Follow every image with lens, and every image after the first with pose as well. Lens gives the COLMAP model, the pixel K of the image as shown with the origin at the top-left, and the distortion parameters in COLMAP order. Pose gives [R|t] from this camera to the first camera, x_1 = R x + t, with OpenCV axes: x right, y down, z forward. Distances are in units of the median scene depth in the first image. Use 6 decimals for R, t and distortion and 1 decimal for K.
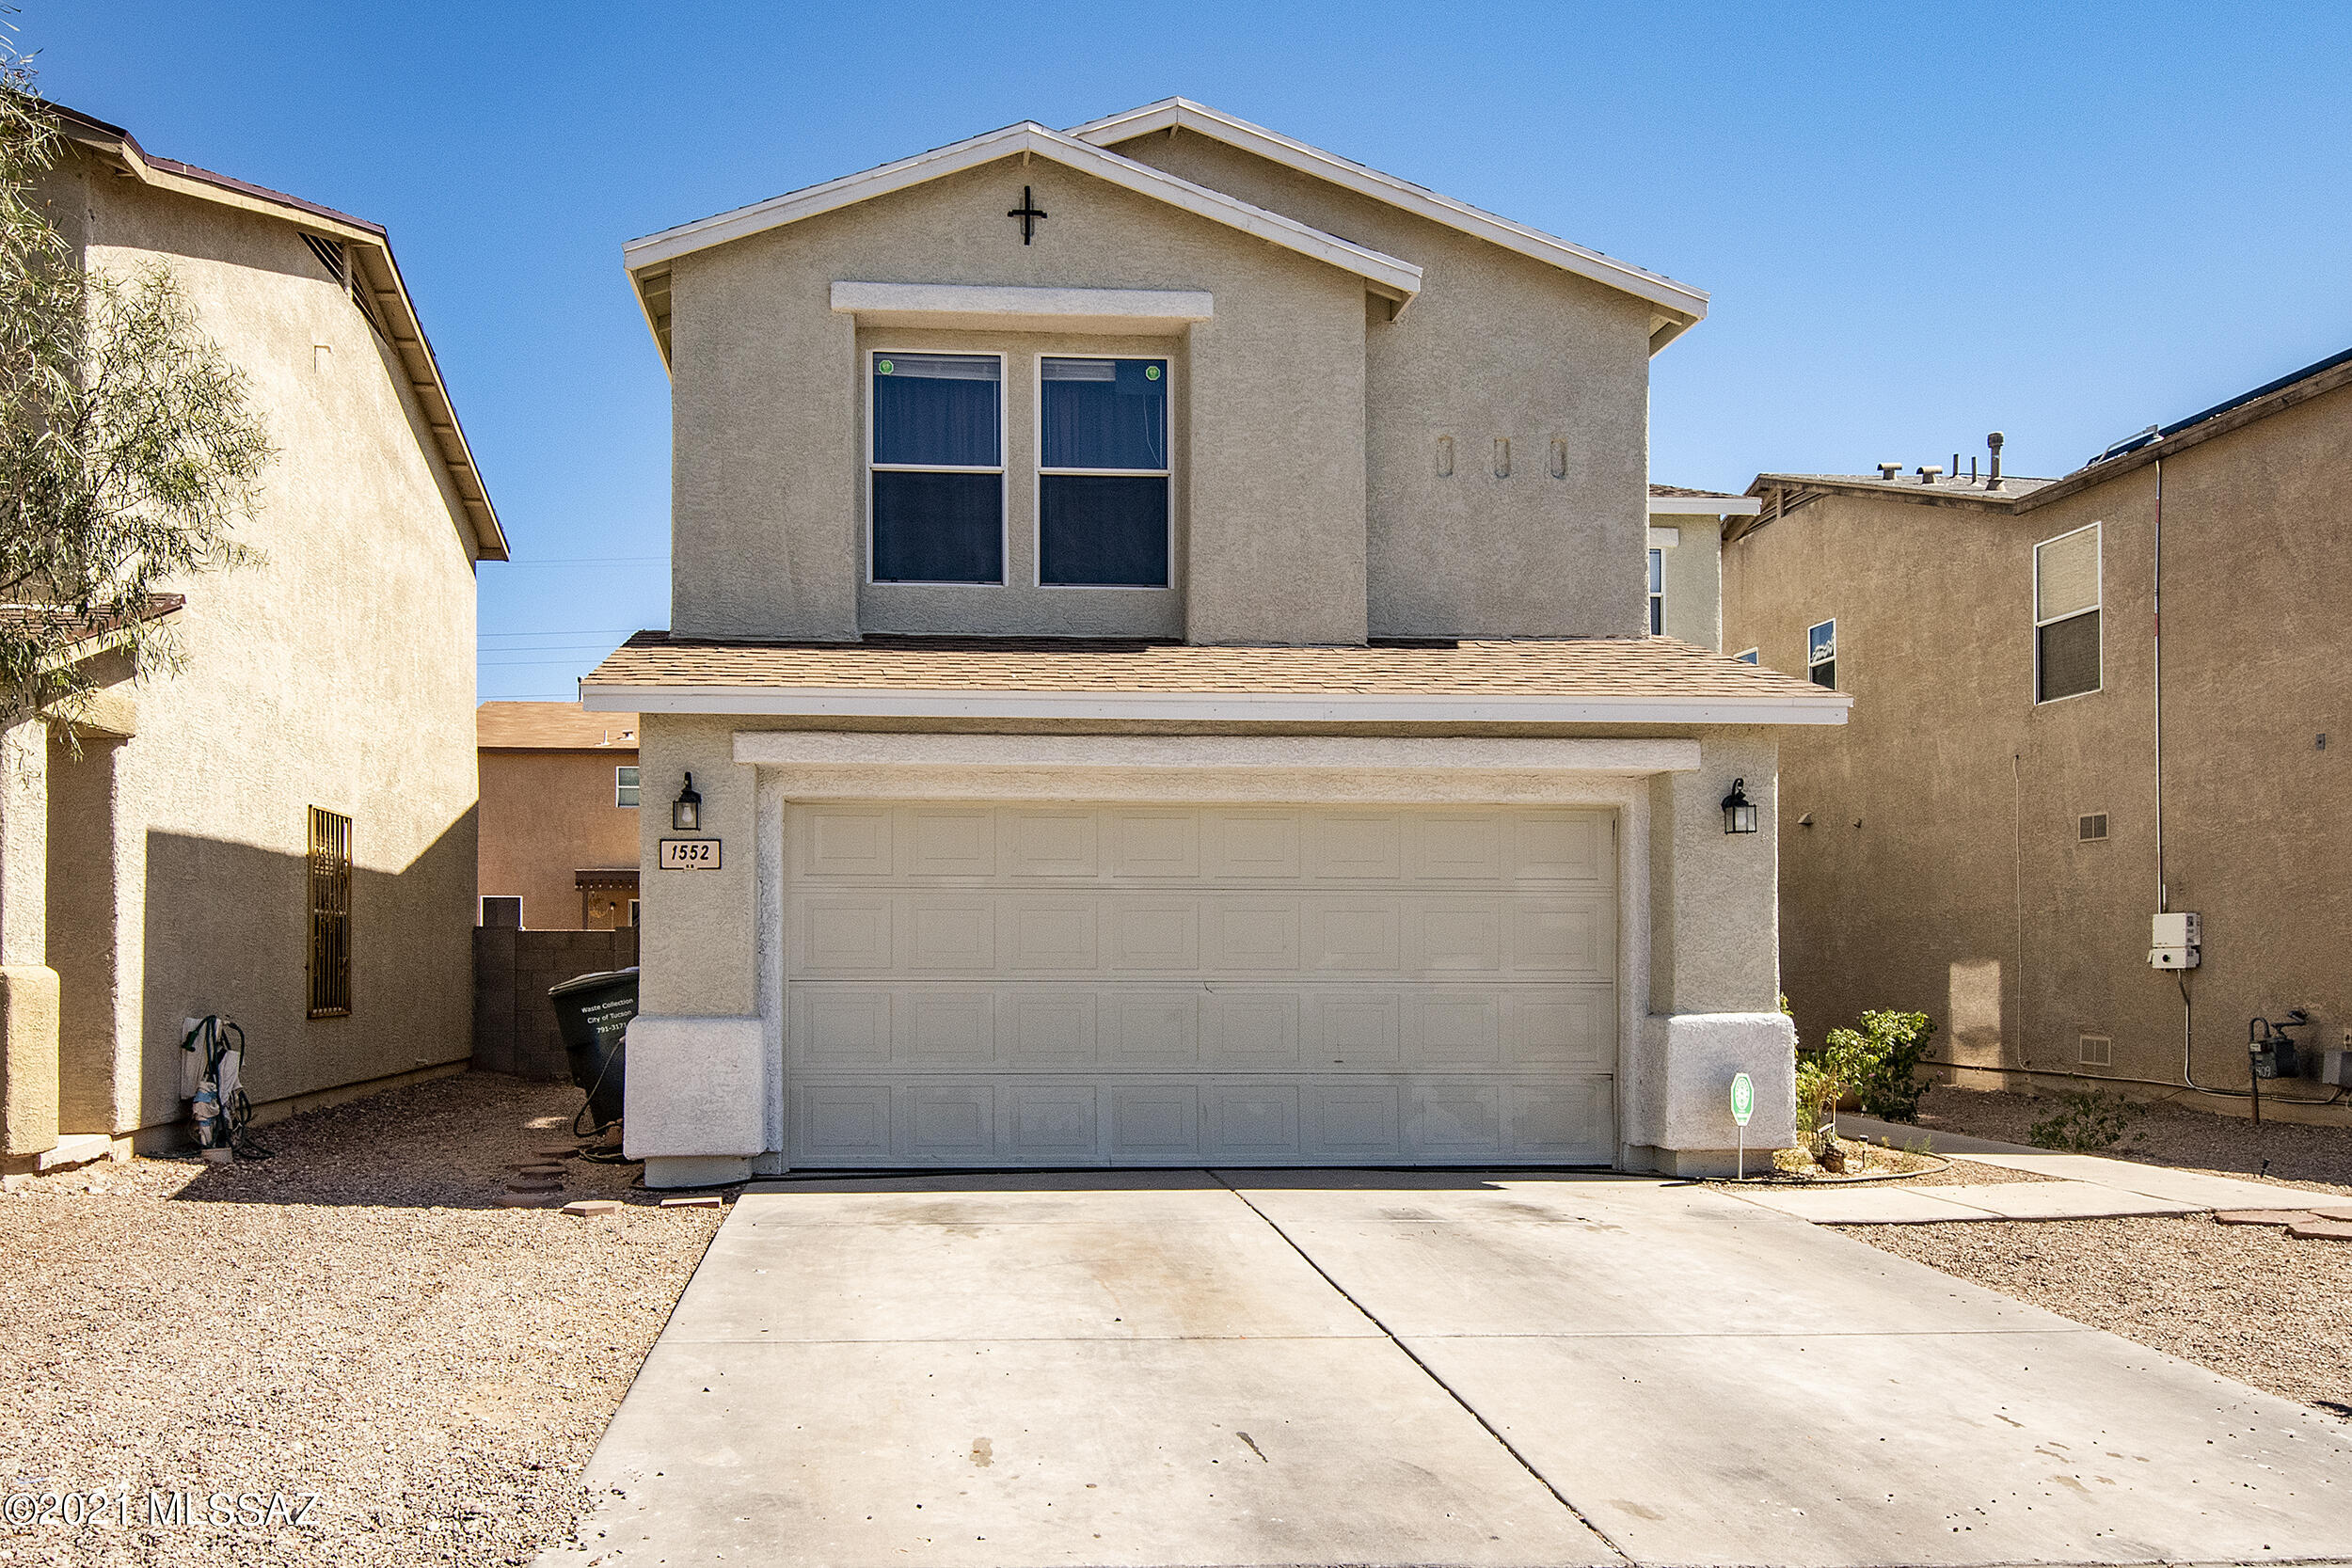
lens RADIAL K [[1721.8, 0, 1072.0], [0, 1721.8, 941.2], [0, 0, 1]] dist [0.017852, -0.011290]
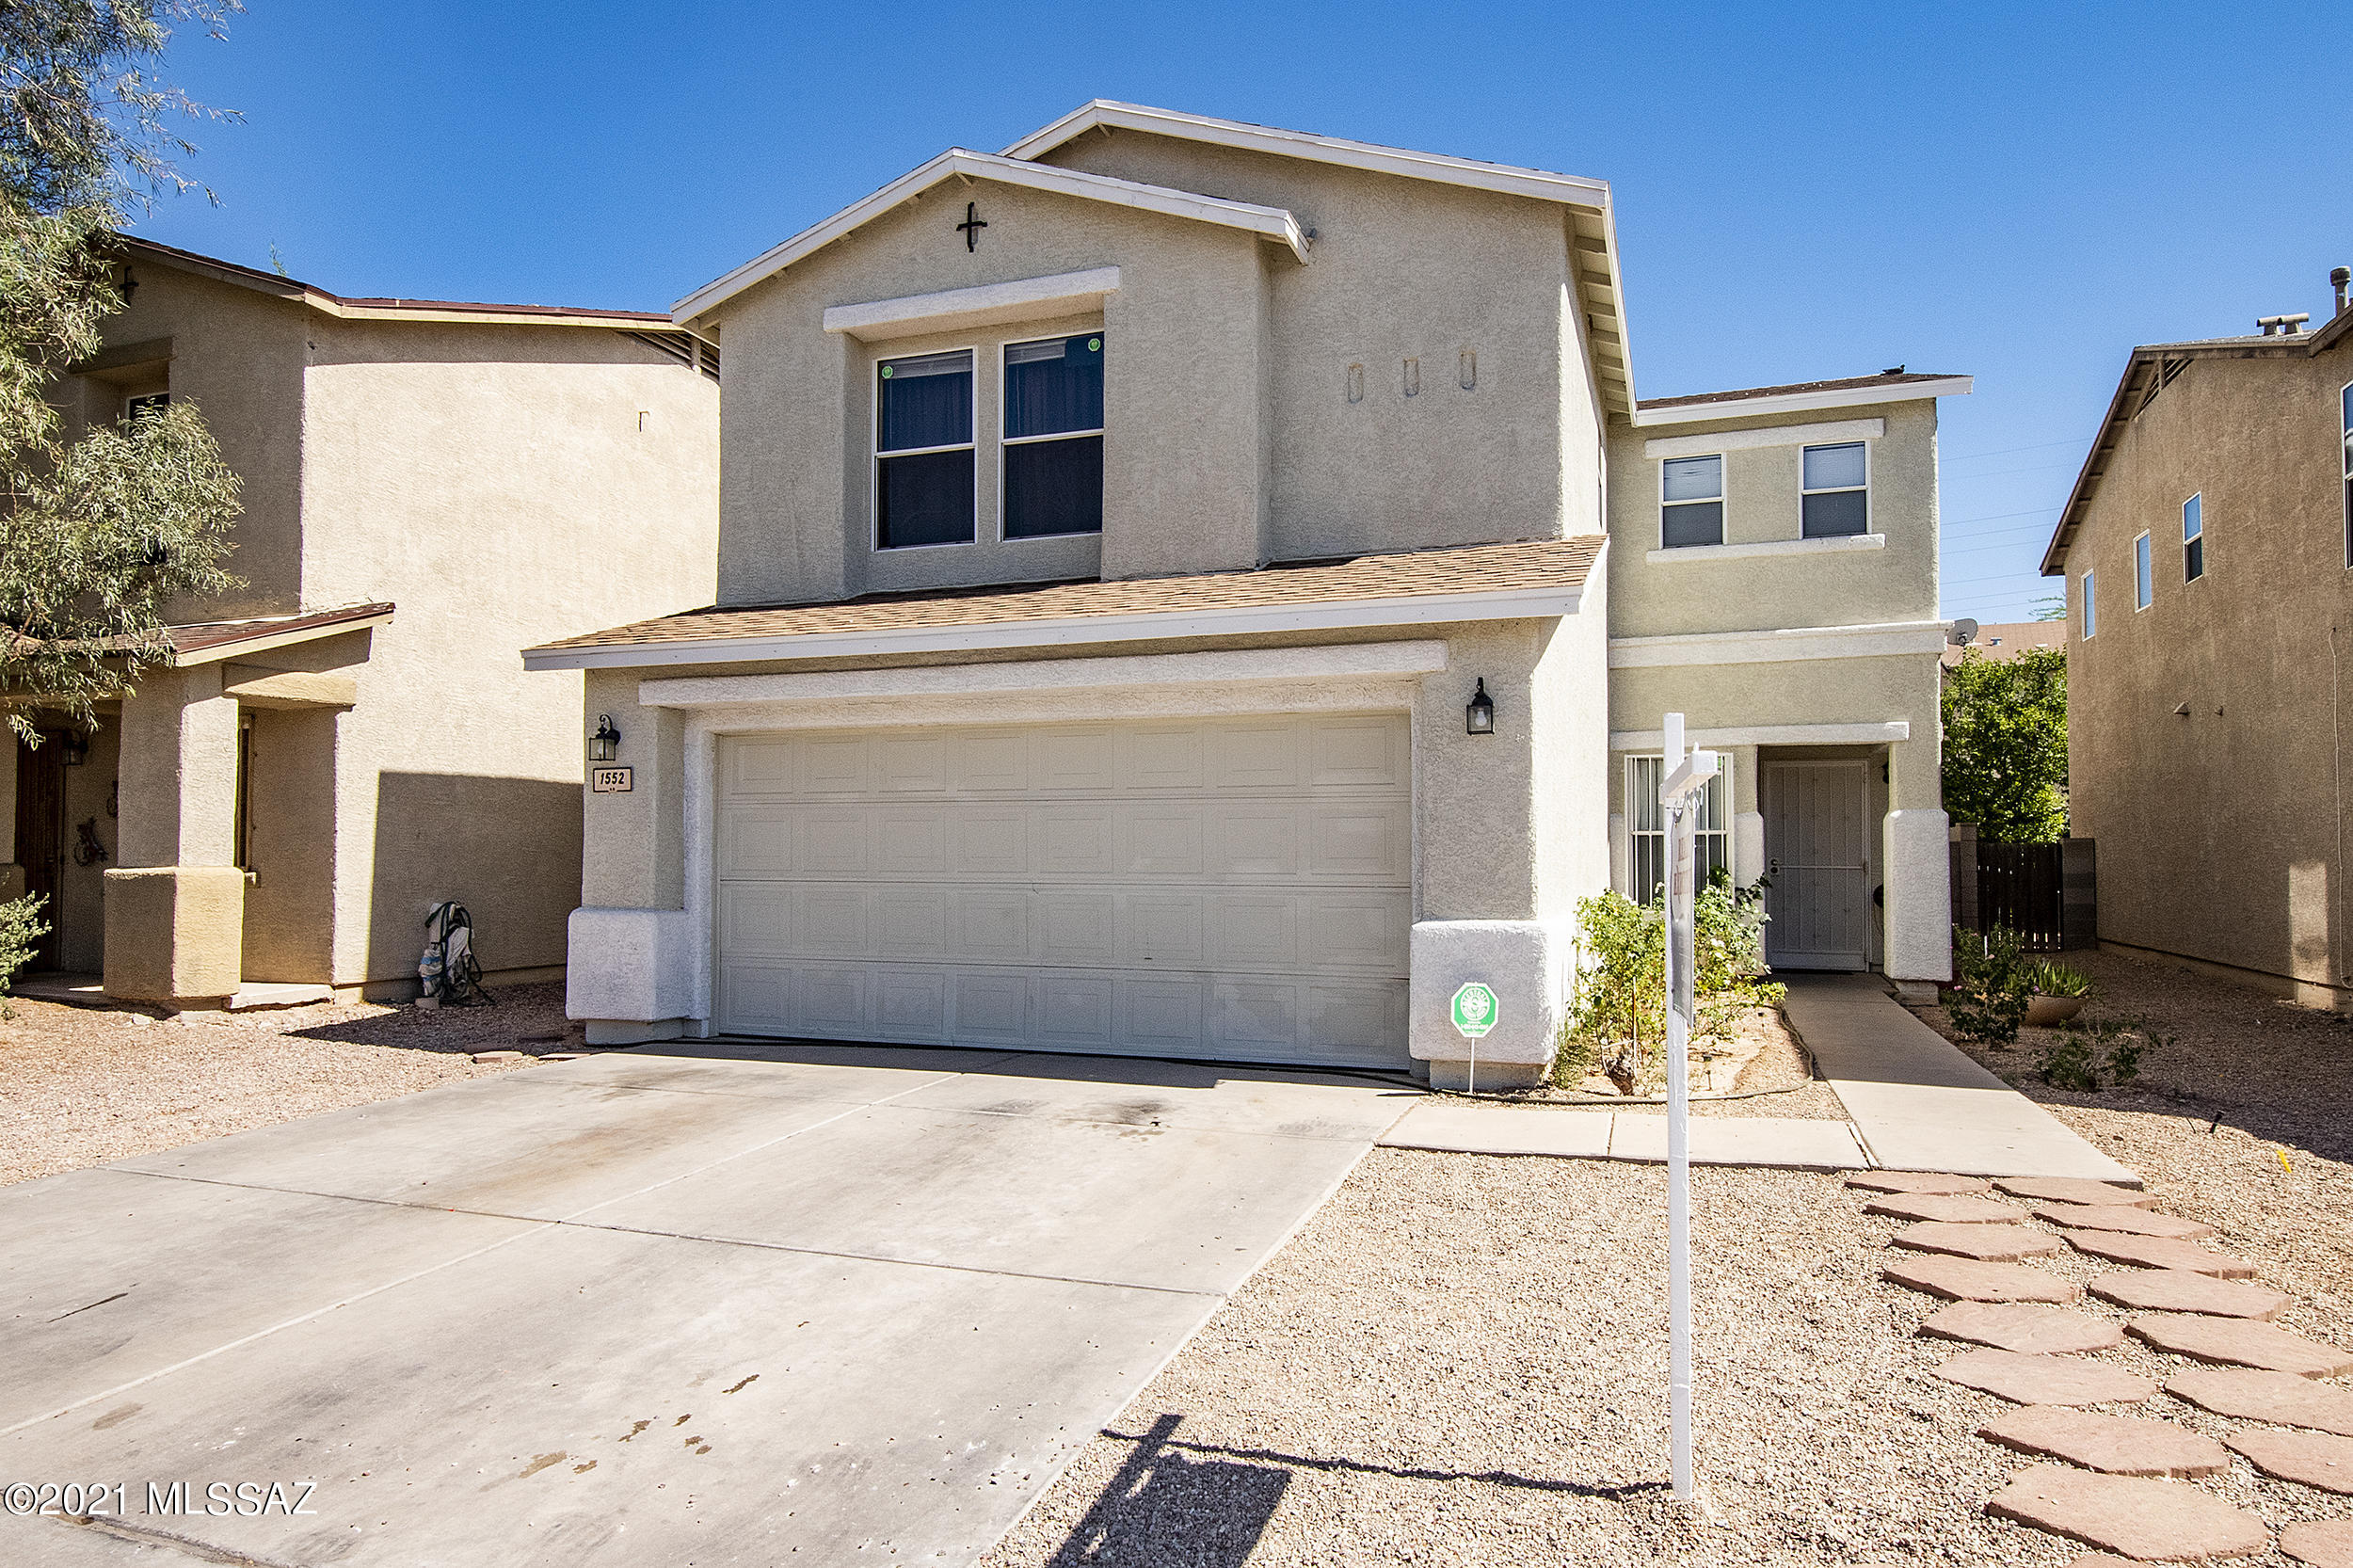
lens RADIAL K [[1402.8, 0, 1166.0], [0, 1402.8, 814.2], [0, 0, 1]] dist [0.014315, -0.015551]
pose [[0.917971, -0.012061, -0.396464, 0.480804], [0.004586, 0.999793, -0.019798, -0.002544], [0.396621, 0.016356, 0.917837, 0.187835]]
